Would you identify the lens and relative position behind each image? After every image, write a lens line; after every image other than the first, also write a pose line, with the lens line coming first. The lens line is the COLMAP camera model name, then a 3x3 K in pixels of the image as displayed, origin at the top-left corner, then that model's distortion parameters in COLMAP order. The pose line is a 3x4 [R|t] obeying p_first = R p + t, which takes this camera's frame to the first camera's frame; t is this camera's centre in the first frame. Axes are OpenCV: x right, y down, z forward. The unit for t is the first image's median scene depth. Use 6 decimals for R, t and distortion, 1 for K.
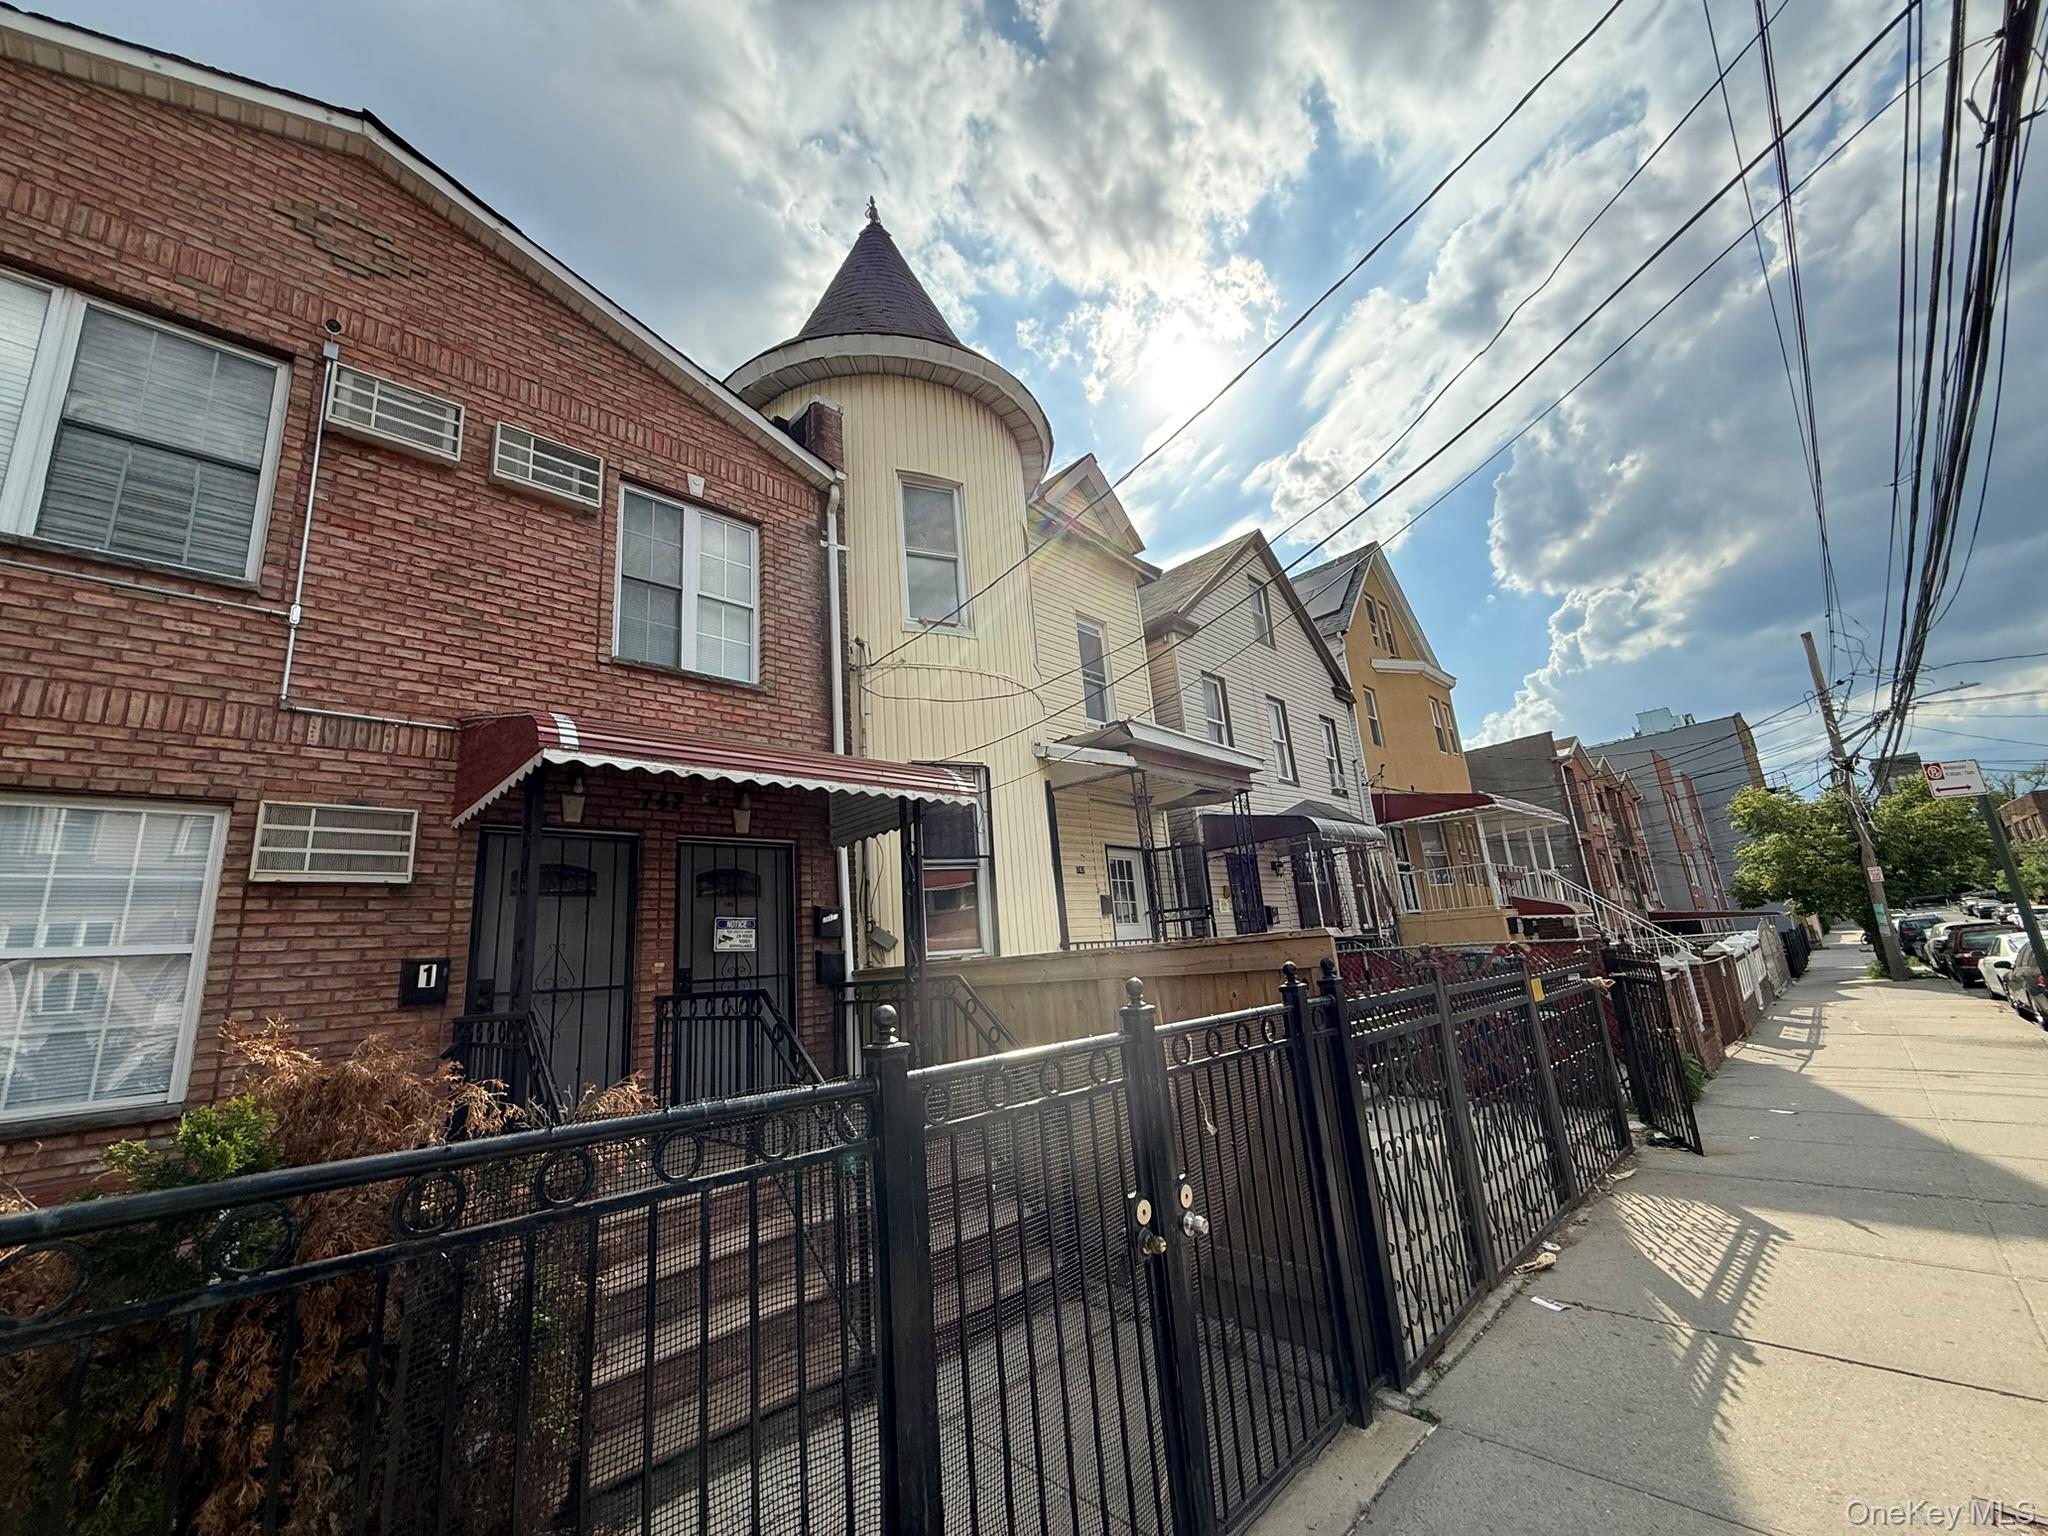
lens RADIAL K [[822.2, 0, 1016.5], [0, 822.2, 770.4], [0, 0, 1]] dist [0.001150, -0.000010]
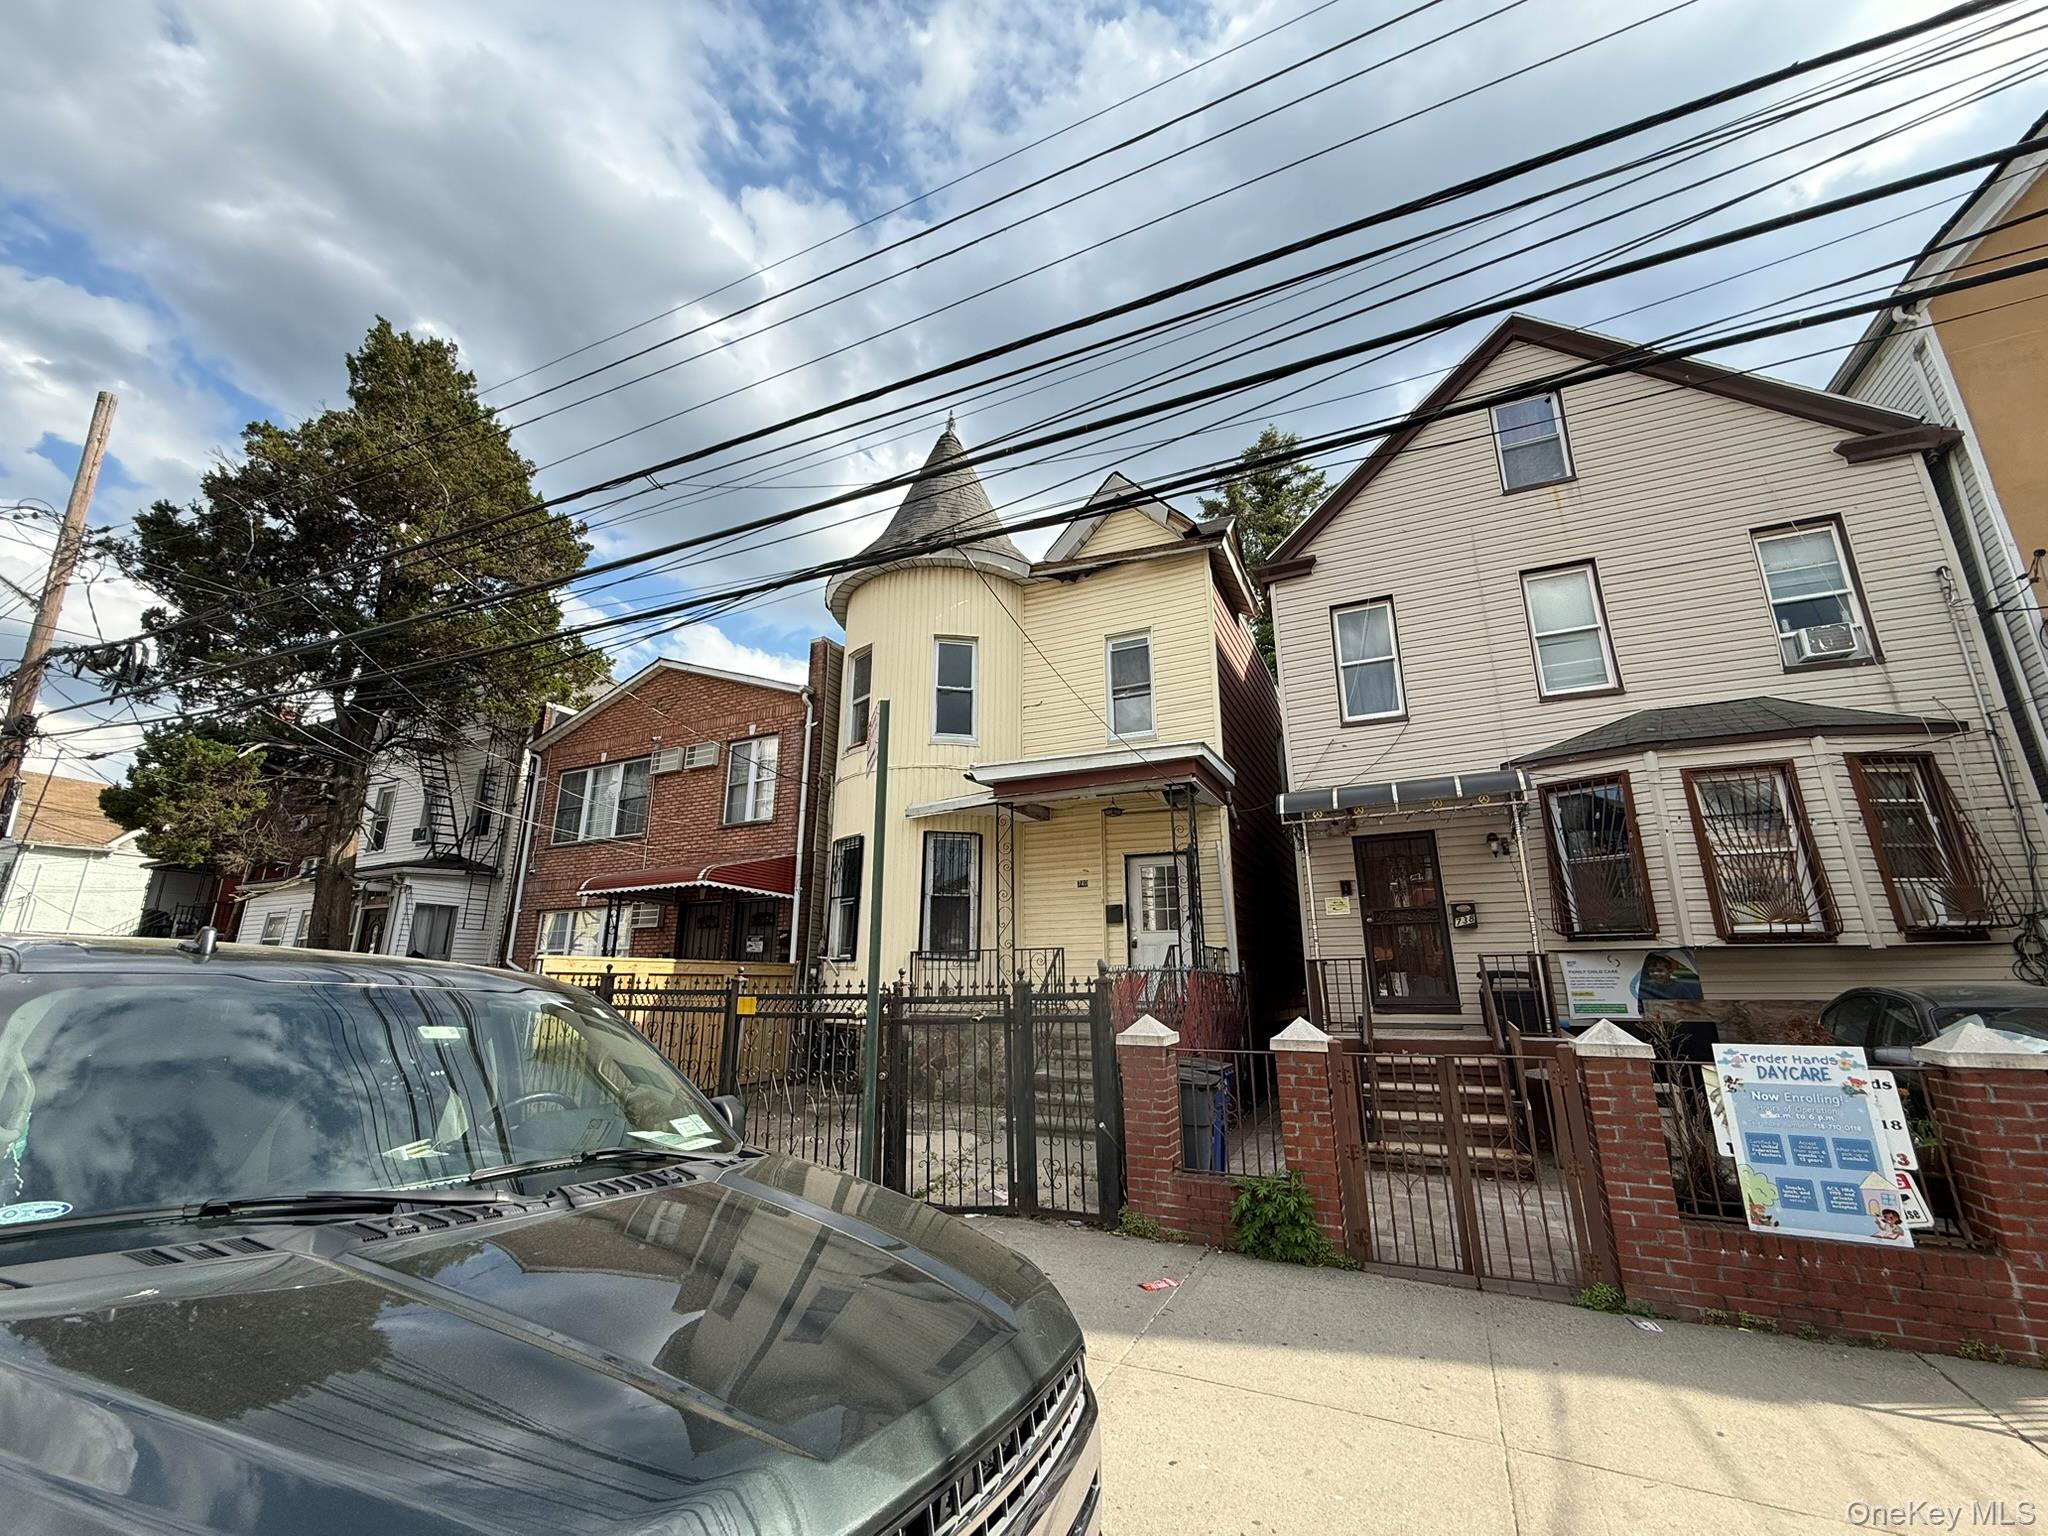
lens RADIAL K [[822.2, 0, 1019.9], [0, 822.2, 763.3], [0, 0, 1]] dist [0.001150, -0.000010]
pose [[0.318699, -0.172467, -0.932033, 1.615994], [0.202425, 0.973006, -0.110831, 0.099682], [0.925989, -0.153345, 0.345007, 0.812087]]
